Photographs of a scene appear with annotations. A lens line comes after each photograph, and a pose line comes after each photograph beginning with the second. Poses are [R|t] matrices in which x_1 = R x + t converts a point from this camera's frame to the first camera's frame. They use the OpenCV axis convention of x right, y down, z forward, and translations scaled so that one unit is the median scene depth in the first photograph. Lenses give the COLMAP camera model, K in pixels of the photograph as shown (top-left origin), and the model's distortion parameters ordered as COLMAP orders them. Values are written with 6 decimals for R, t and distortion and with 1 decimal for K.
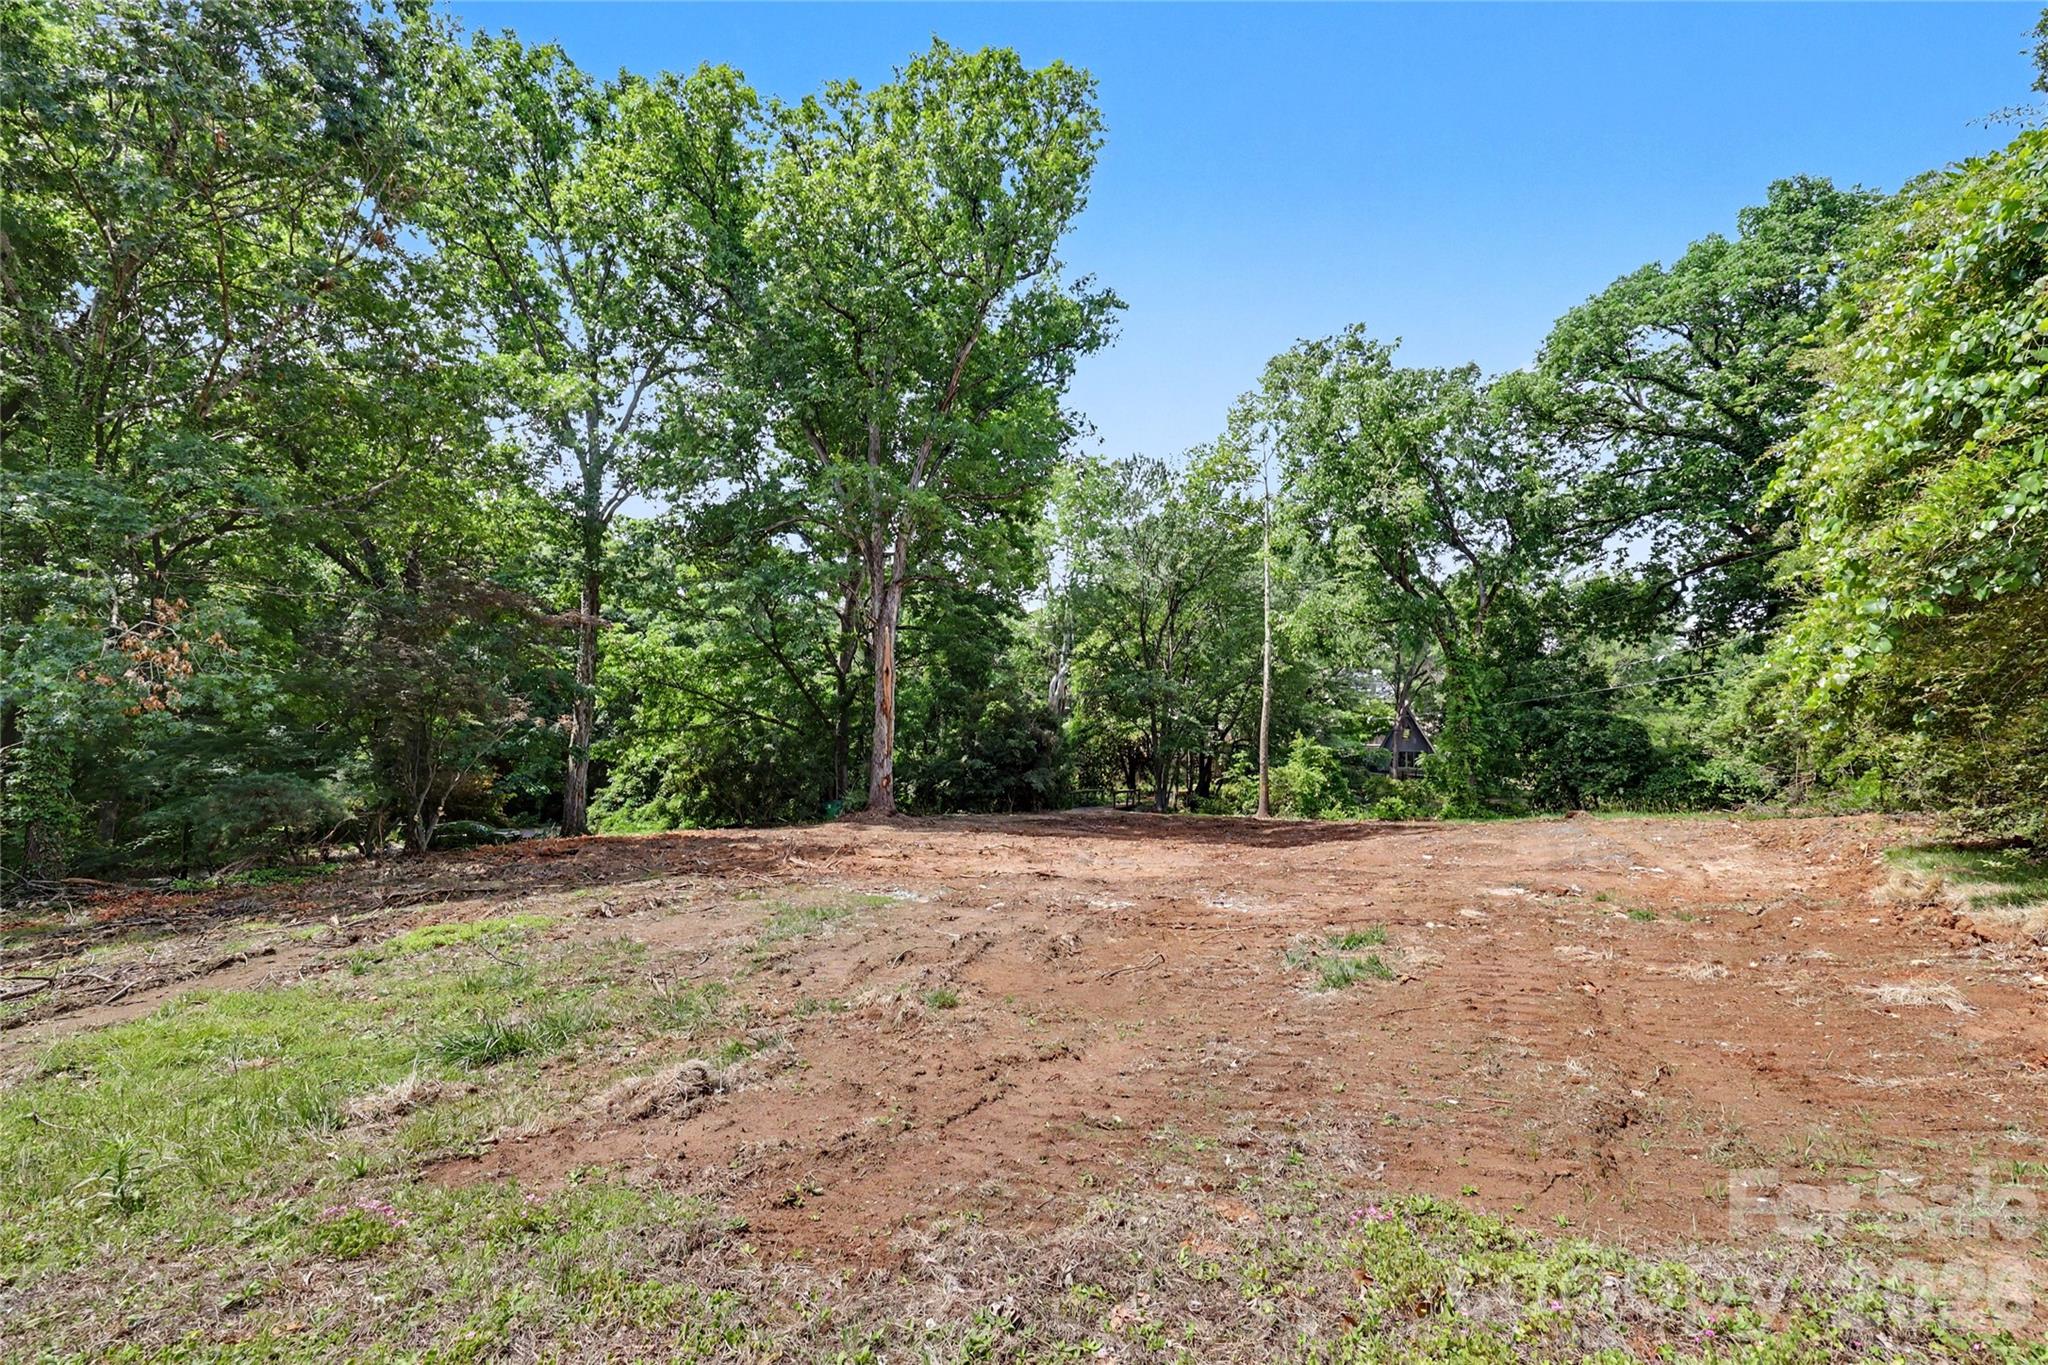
lens RADIAL K [[844.2, 0, 1025.3], [0, 844.2, 715.7], [0, 0, 1]] dist [-0.009897, 0.000023]
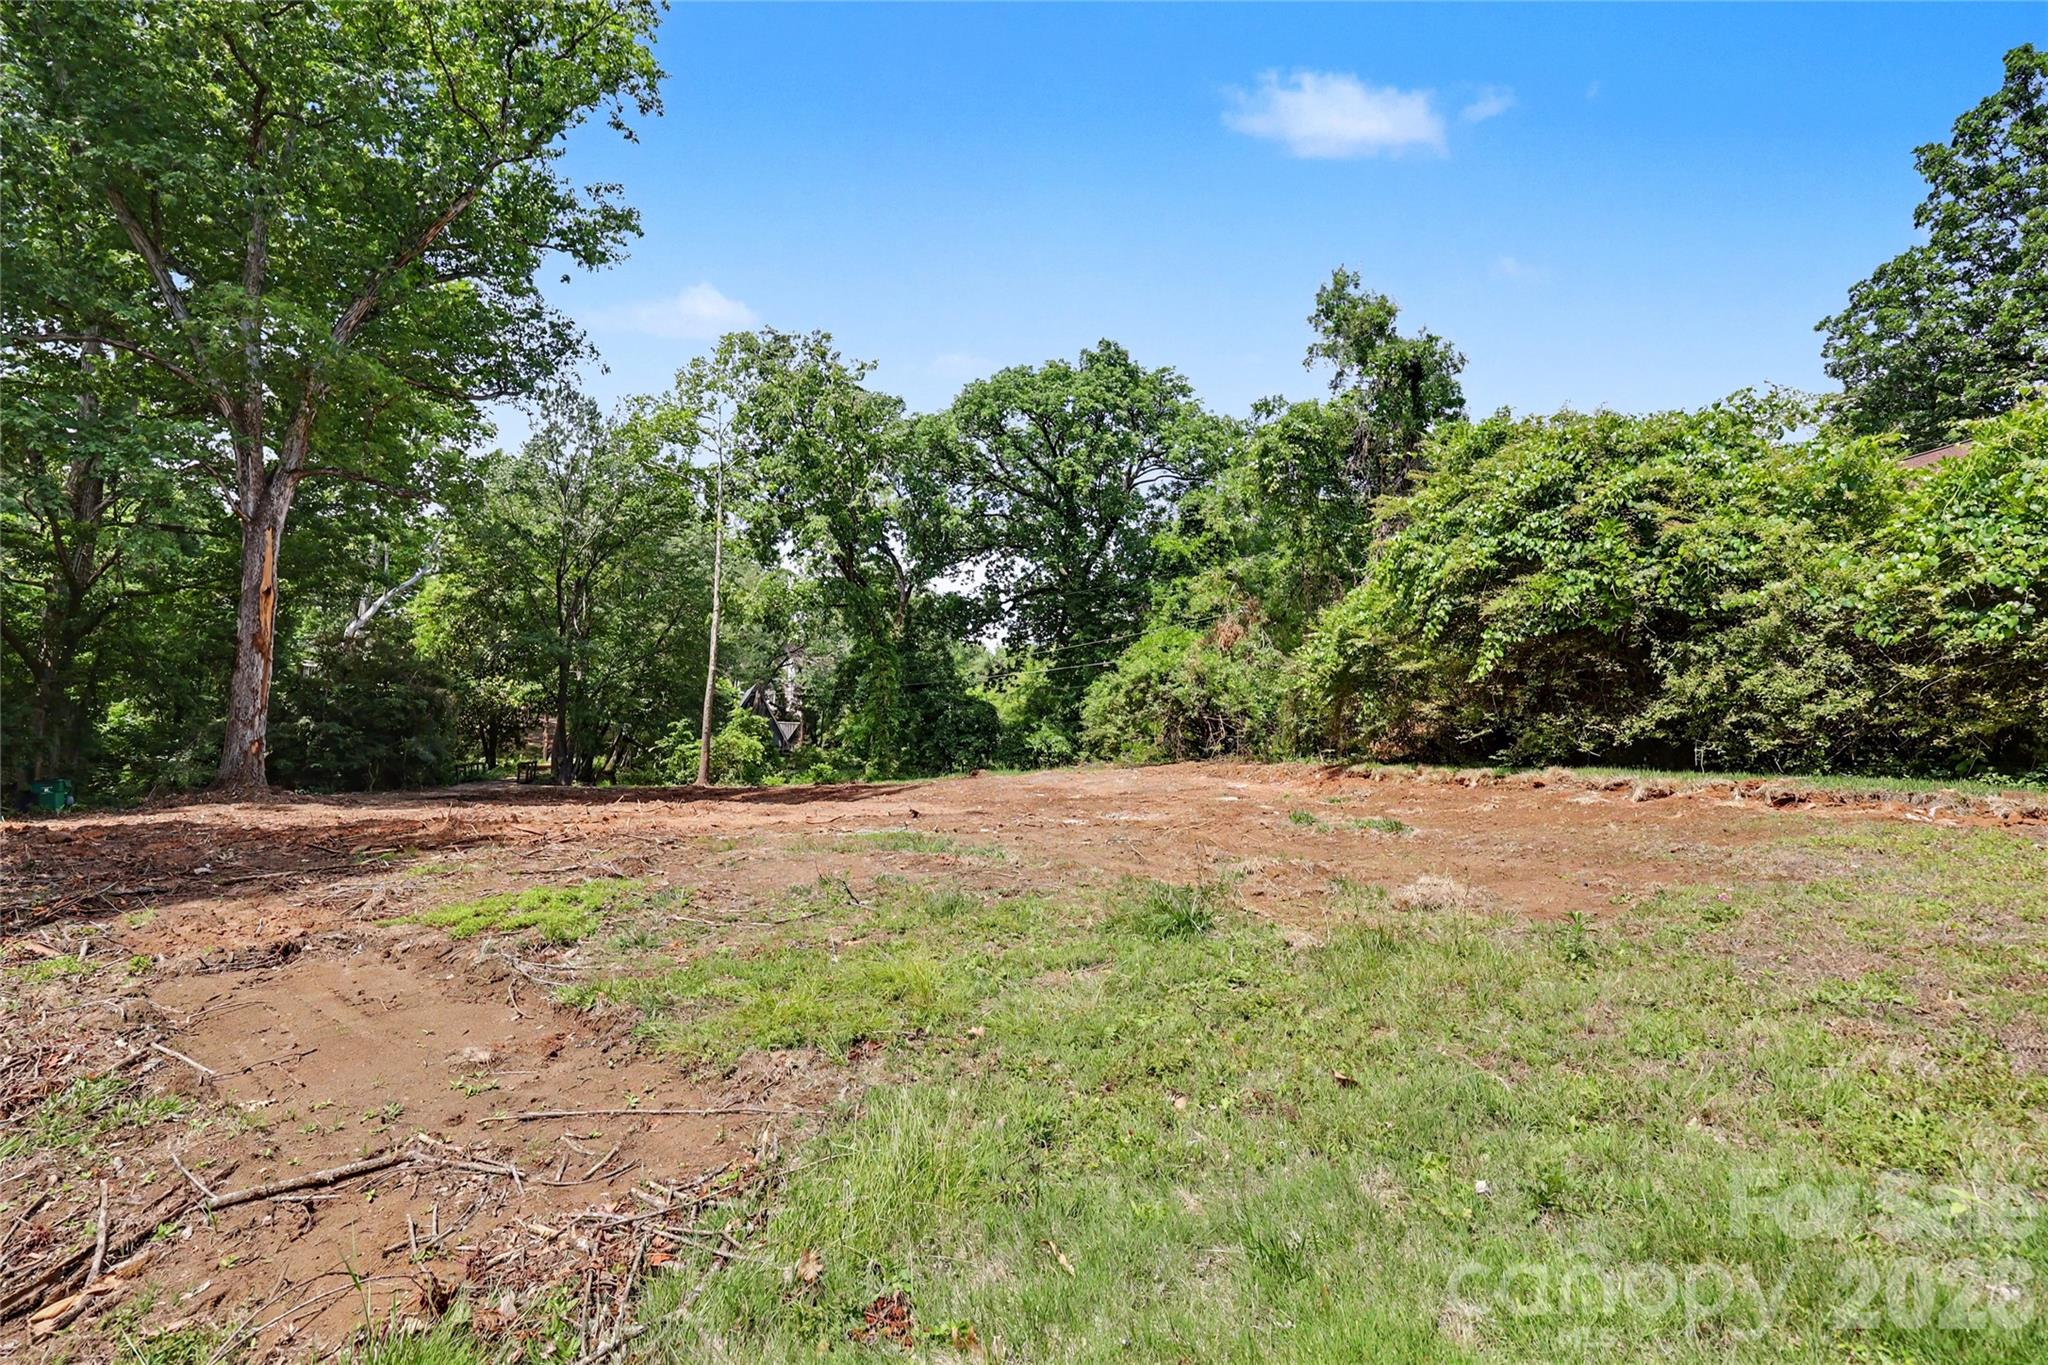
lens RADIAL K [[844.2, 0, 1025.3], [0, 844.2, 715.7], [0, 0, 1]] dist [-0.009897, 0.000023]
pose [[0.698005, 0.027670, 0.715558, -0.182833], [-0.045609, 0.998942, 0.005862, 0.014641], [-0.714639, -0.036728, 0.698529, 0.027292]]
